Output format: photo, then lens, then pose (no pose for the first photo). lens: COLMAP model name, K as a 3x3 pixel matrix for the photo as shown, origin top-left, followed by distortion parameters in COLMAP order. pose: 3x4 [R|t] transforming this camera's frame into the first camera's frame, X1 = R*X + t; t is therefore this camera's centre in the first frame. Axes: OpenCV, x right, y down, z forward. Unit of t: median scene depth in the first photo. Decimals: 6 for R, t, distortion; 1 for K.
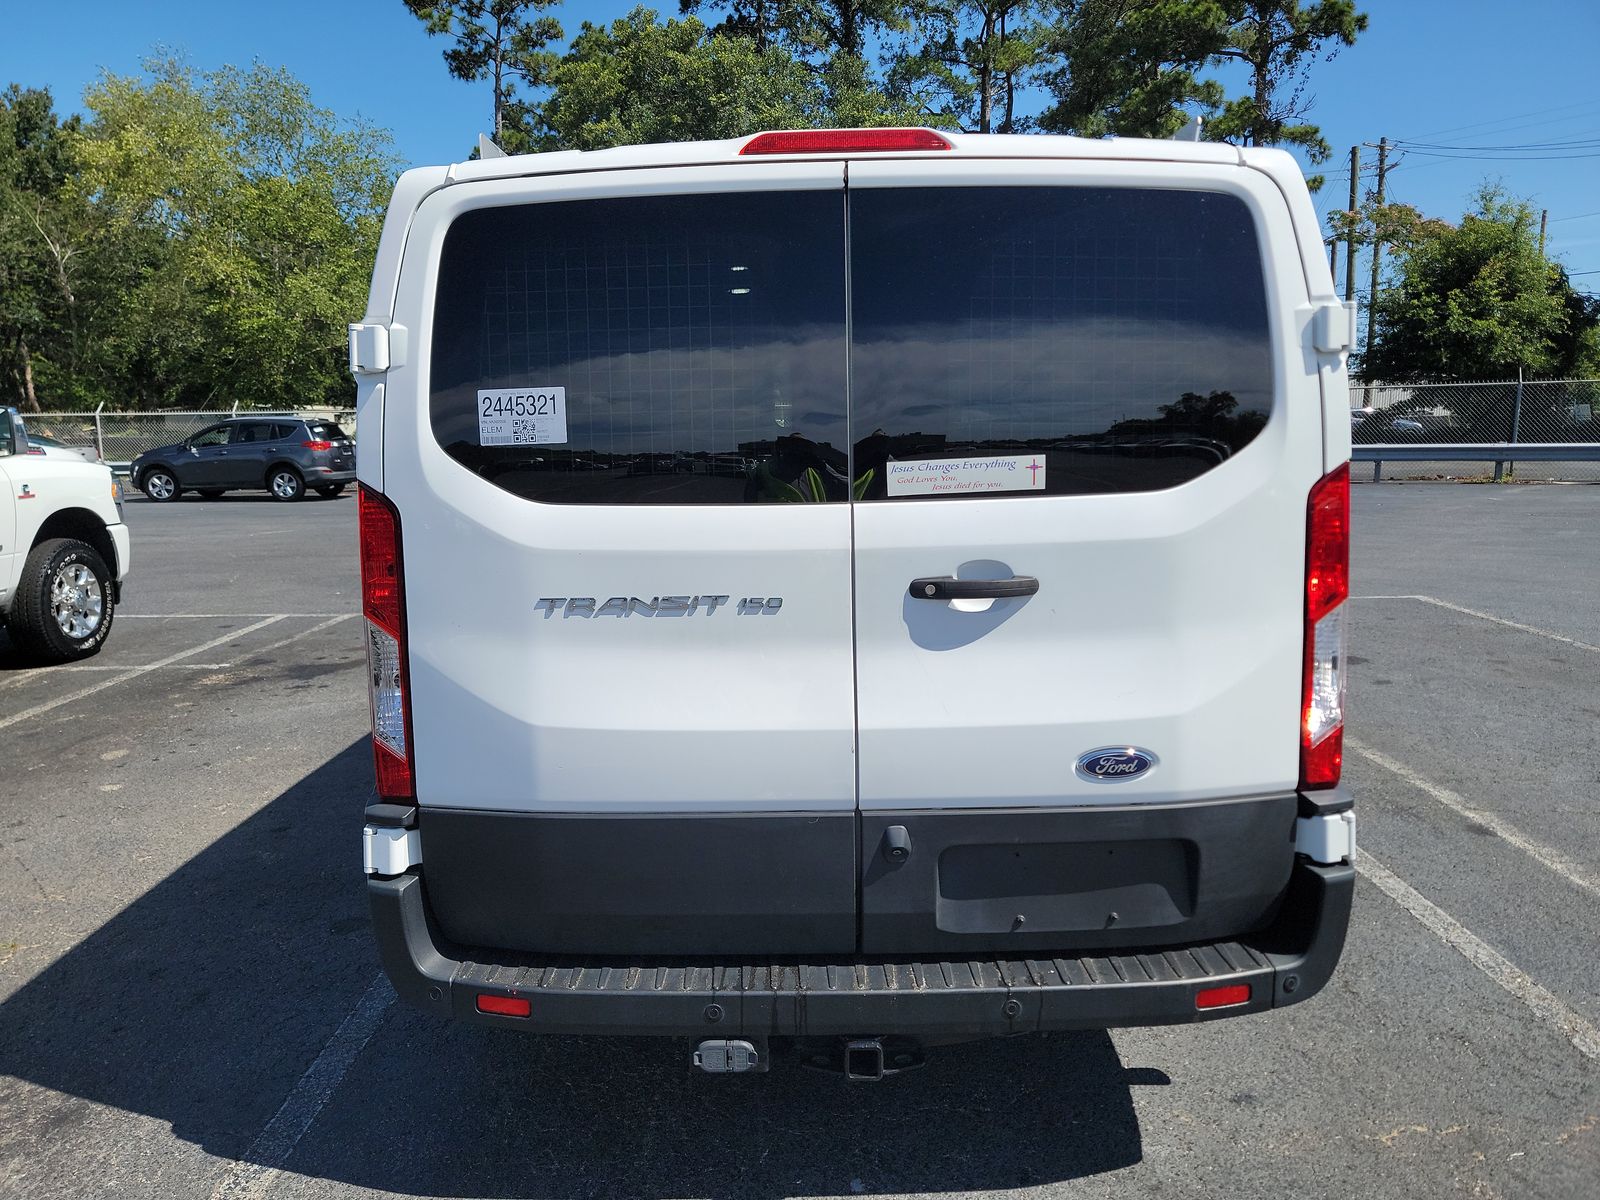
lens RADIAL K [[1137.3, 0, 797.4], [0, 1137.3, 589.3], [0, 0, 1]] dist [0.029044, -0.015629]
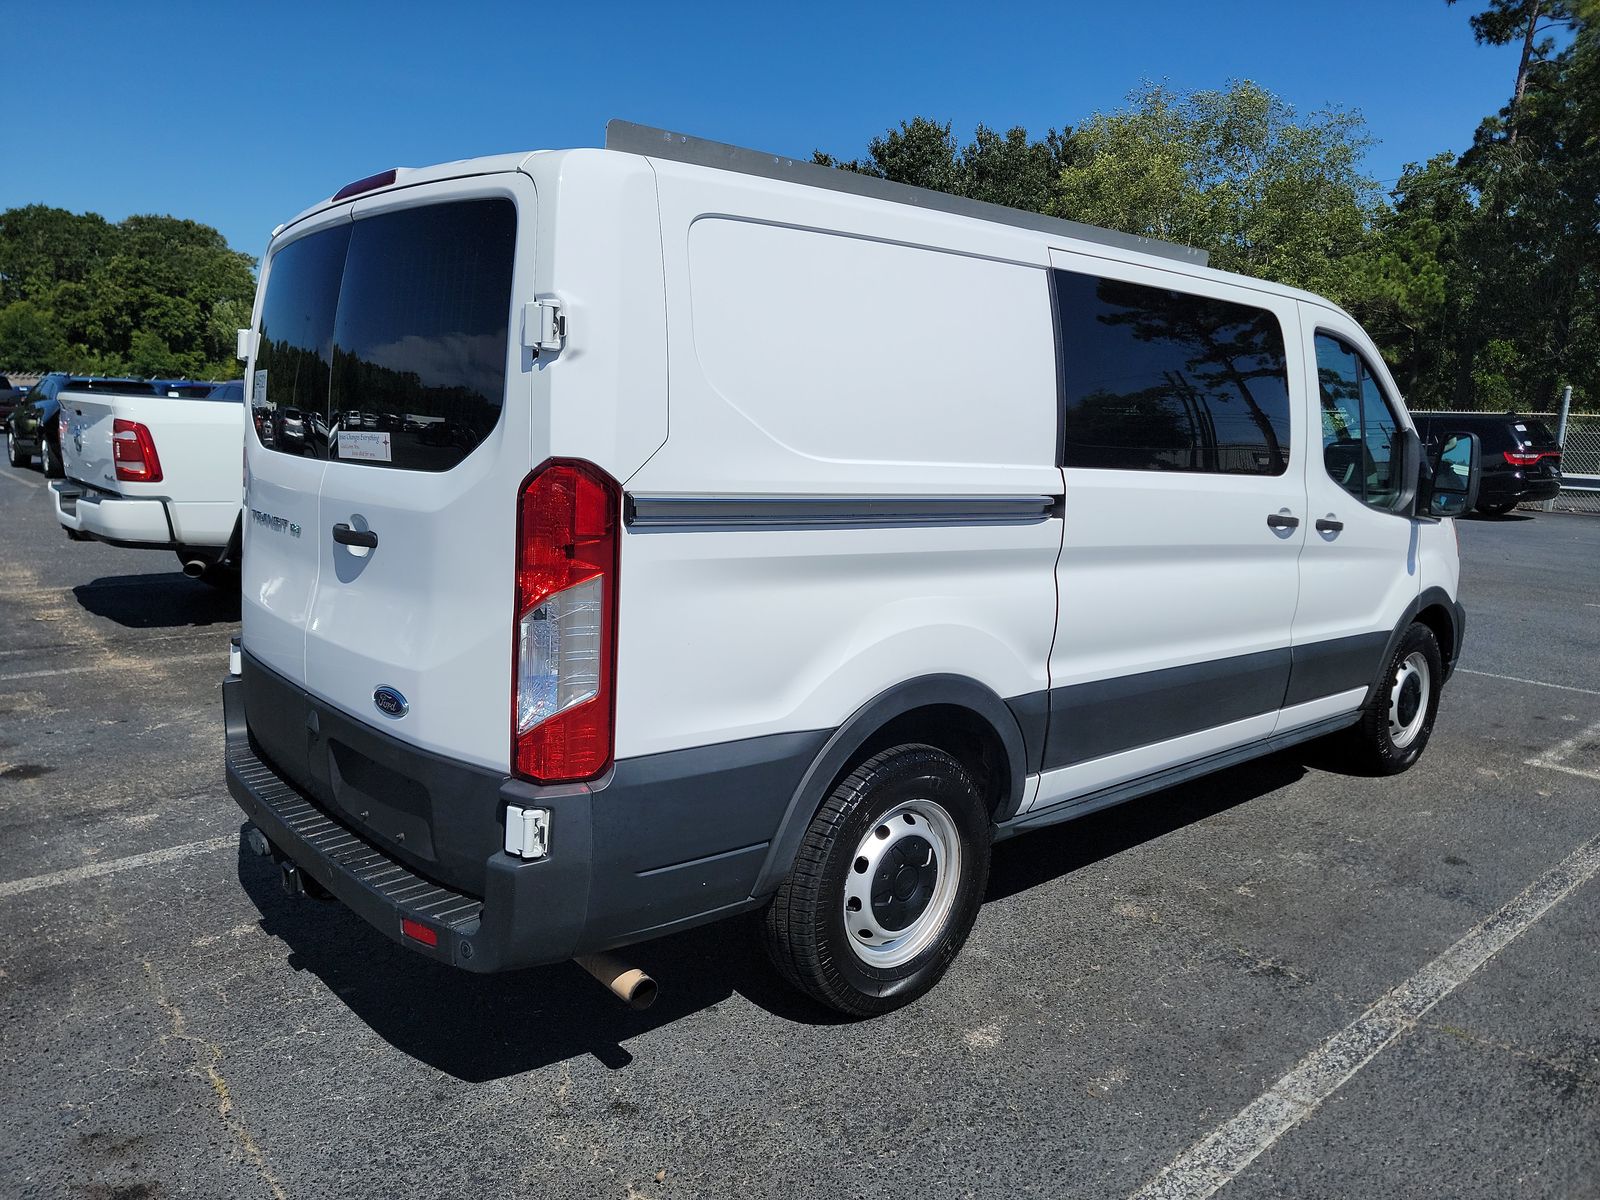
lens RADIAL K [[1137.3, 0, 793.5], [0, 1137.3, 596.1], [0, 0, 1]] dist [0.029044, -0.015629]
pose [[0.660368, 0.155711, -0.734621, 1.113650], [-0.152067, 0.985727, 0.072240, -0.079515], [0.735384, 0.064007, 0.674621, 0.408211]]
